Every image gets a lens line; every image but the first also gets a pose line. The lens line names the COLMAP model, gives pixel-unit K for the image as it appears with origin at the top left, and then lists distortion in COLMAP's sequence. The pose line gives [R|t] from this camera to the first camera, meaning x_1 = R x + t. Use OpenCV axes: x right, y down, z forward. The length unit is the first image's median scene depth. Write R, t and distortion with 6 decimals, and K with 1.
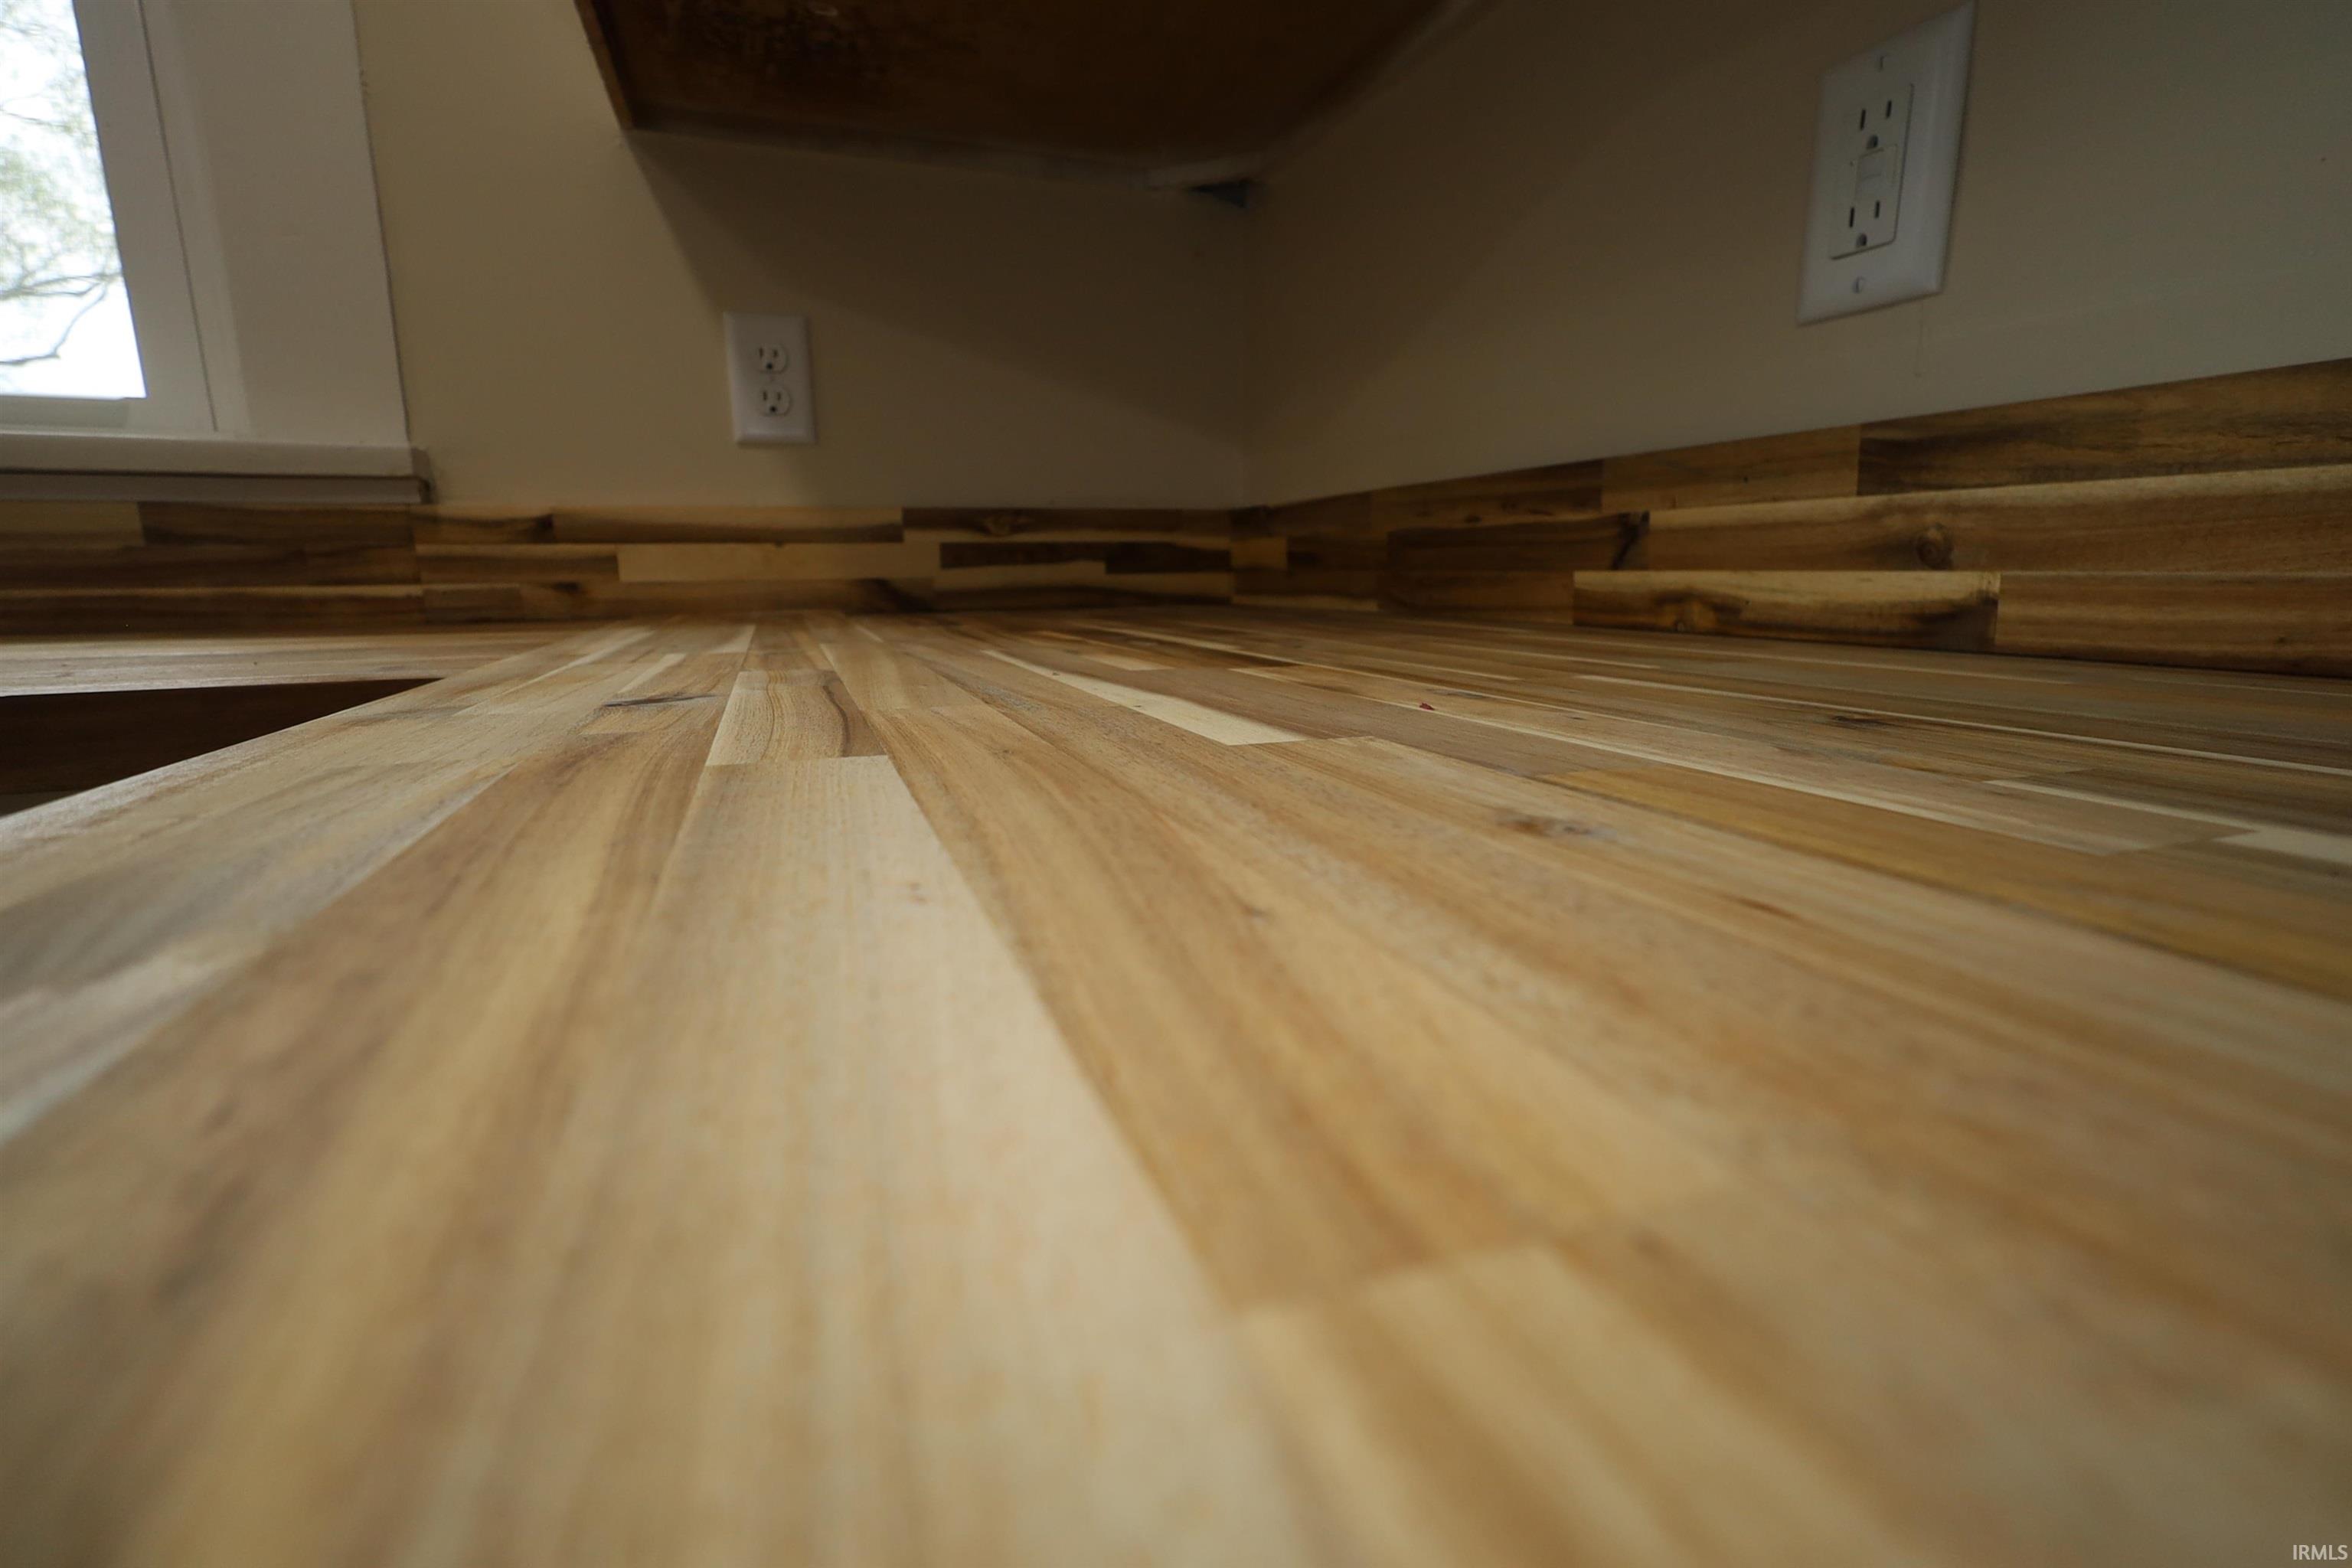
lens RADIAL K [[1080.9, 0, 1182.7], [0, 1080.9, 777.4], [0, 0, 1]] dist [-0.000627, -0.001437]
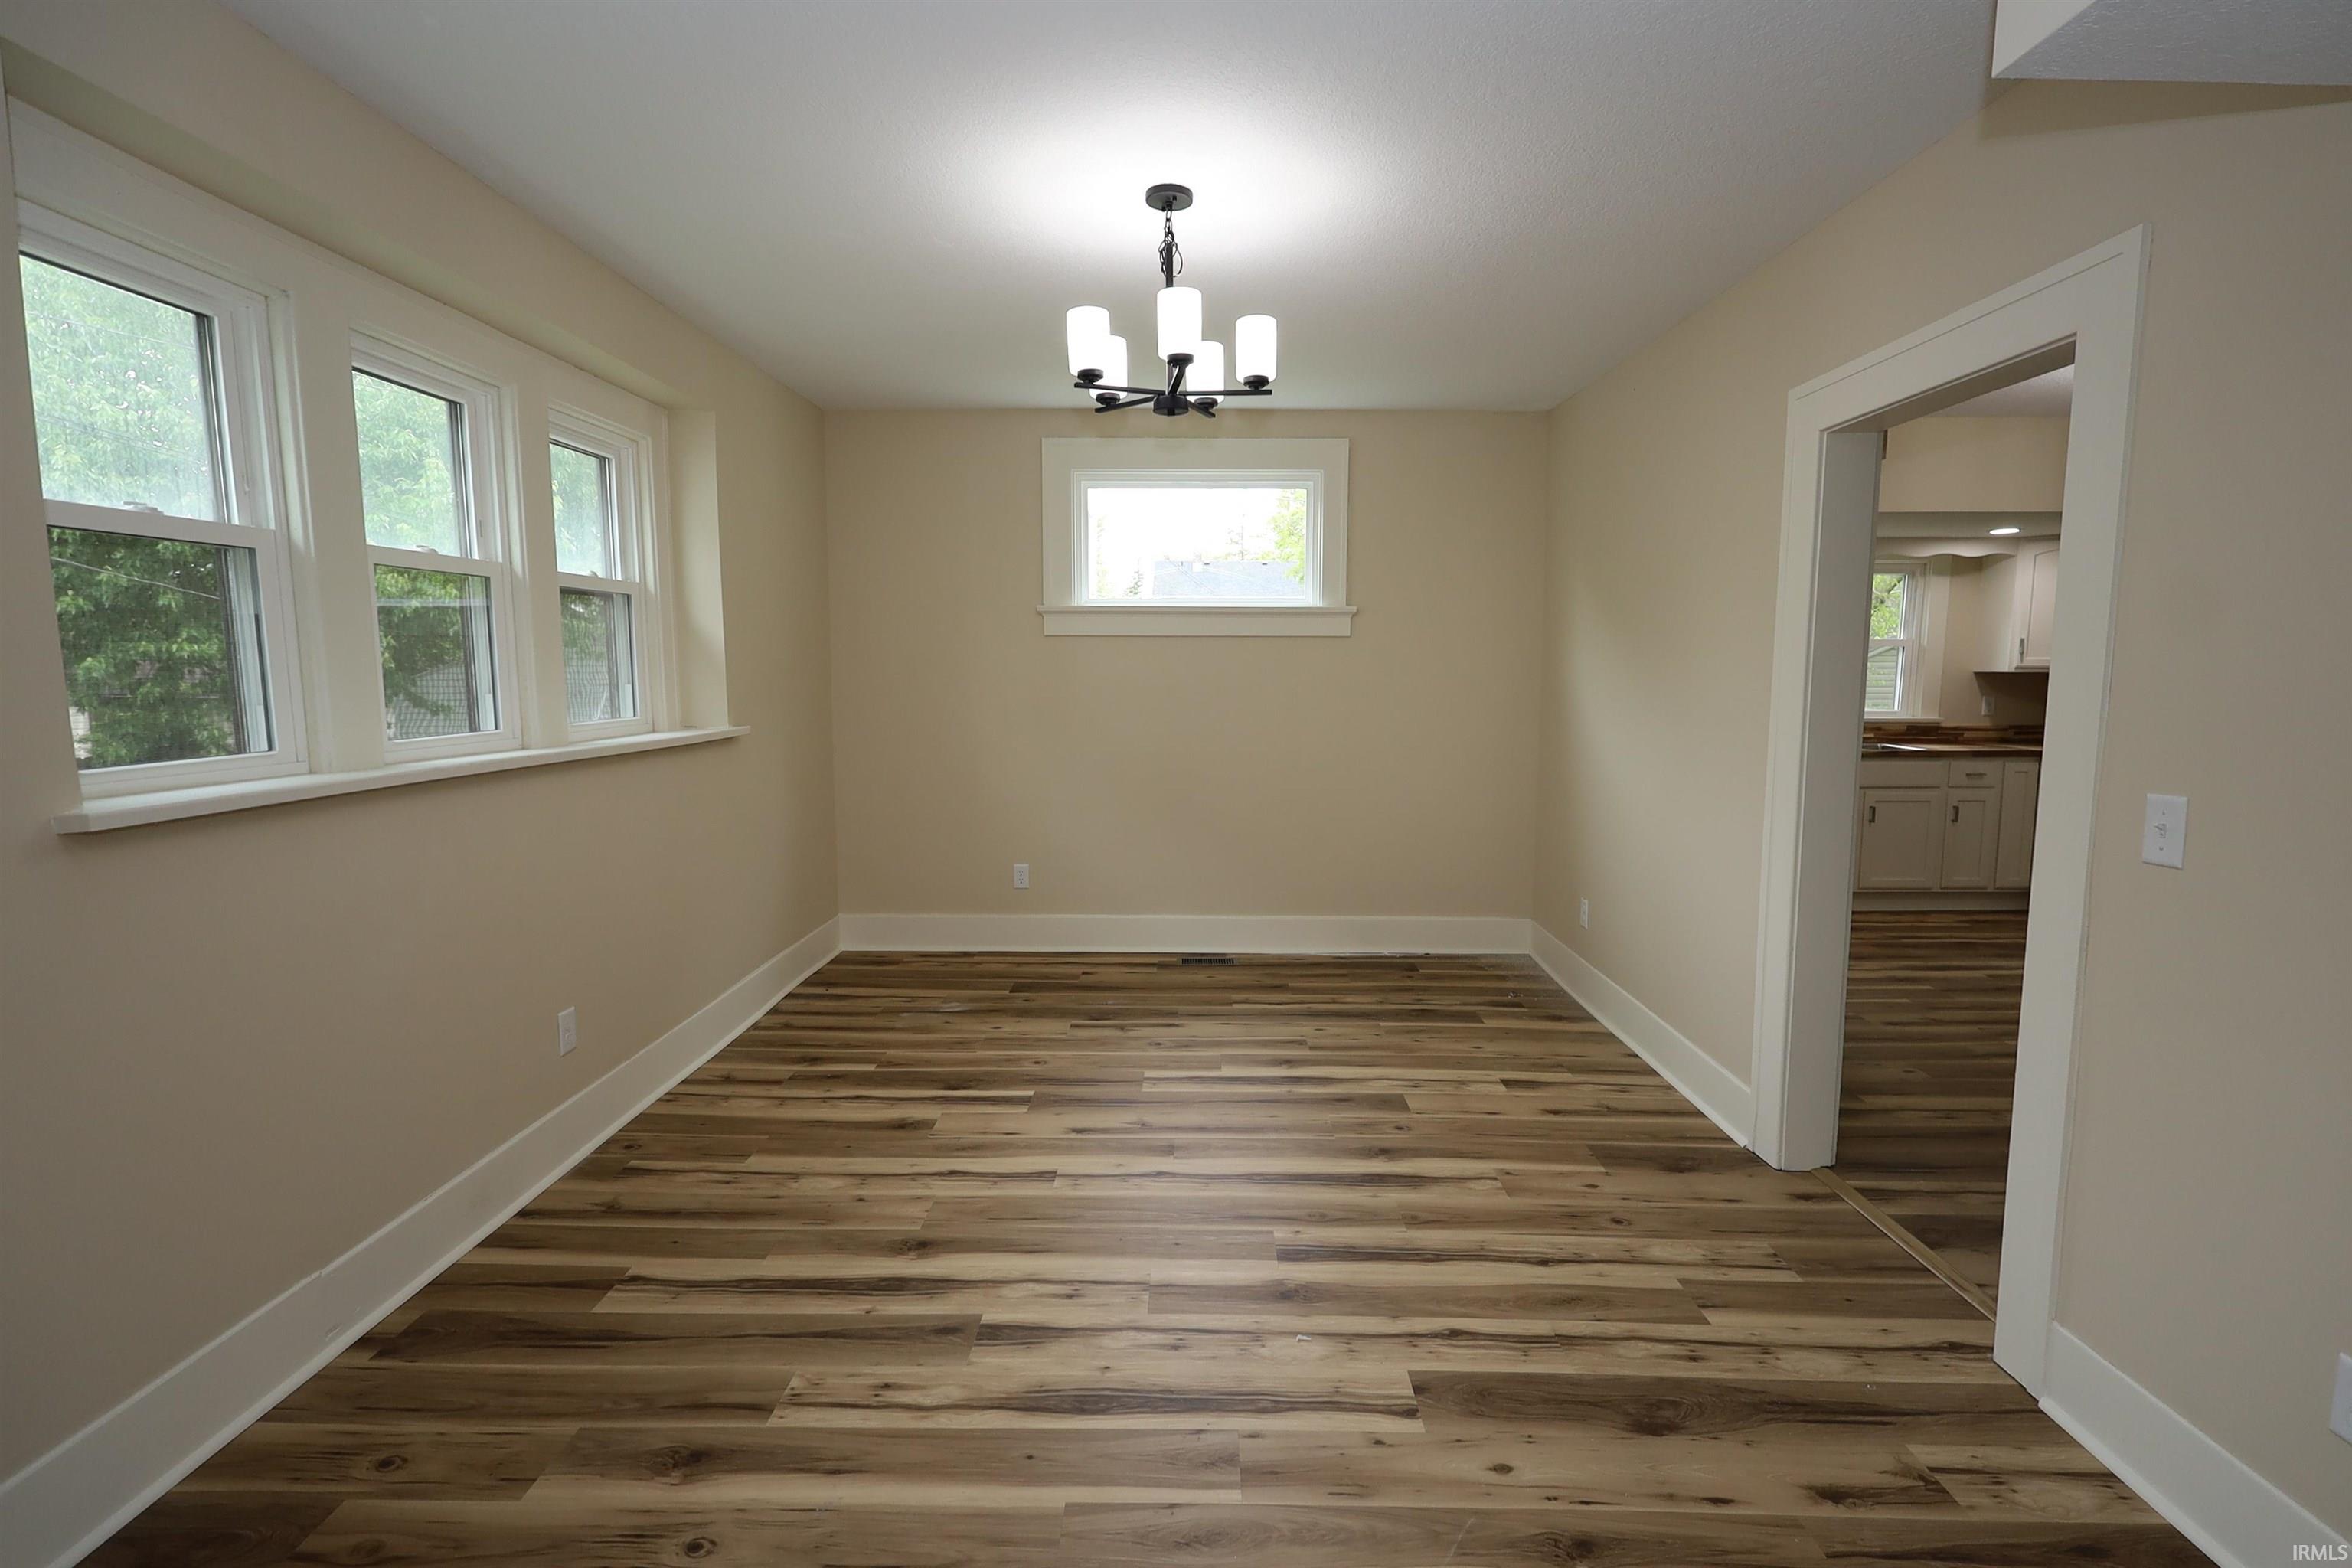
lens RADIAL K [[1080.9, 0, 1183.2], [0, 1080.9, 779.4], [0, 0, 1]] dist [-0.000627, -0.001437]
pose [[0.932951, 0.050070, -0.356505, -2.704426], [-0.080428, 0.994240, -0.070838, 0.958186], [0.350905, 0.094761, 0.931604, -7.016988]]
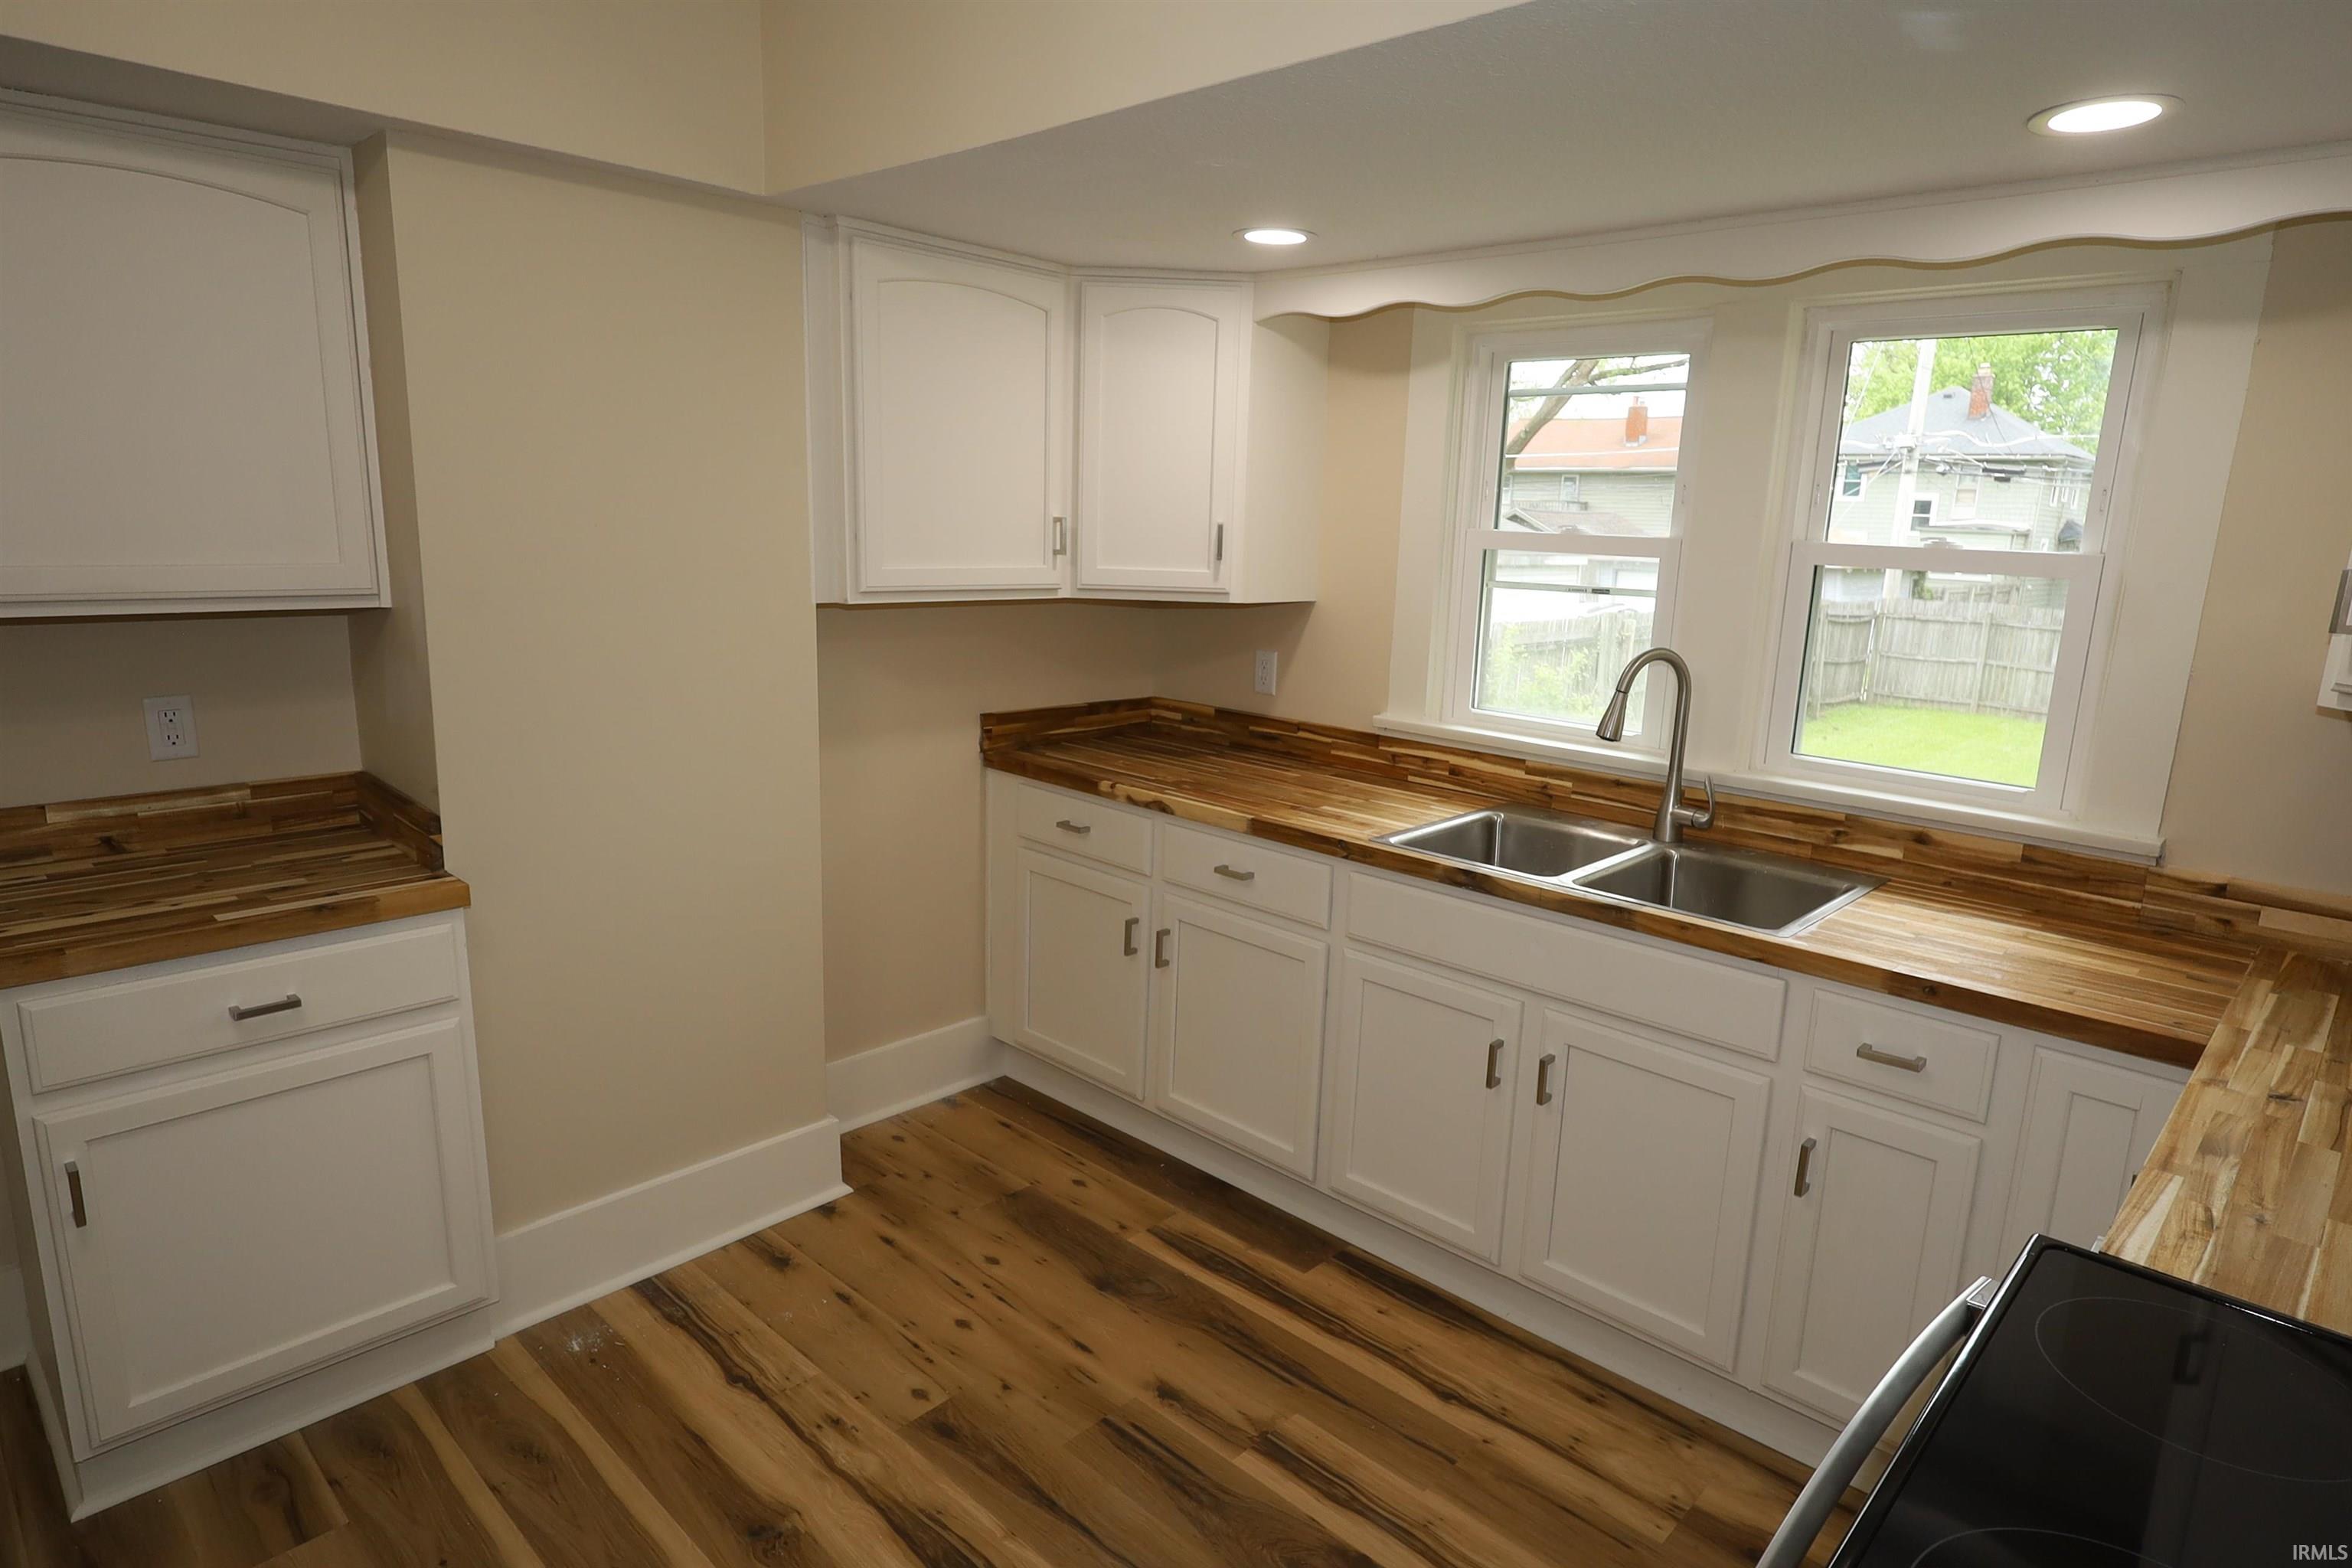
lens RADIAL K [[1320.8, 0, 1189.0], [0, 1320.8, 783.7], [0, 0, 1]] dist [0.001948, 0.001259]
pose [[0.438254, 0.207497, -0.874573, 0.587145], [-0.210401, 0.969640, 0.124619, -0.324182], [0.873879, 0.129396, 0.468607, -1.655260]]
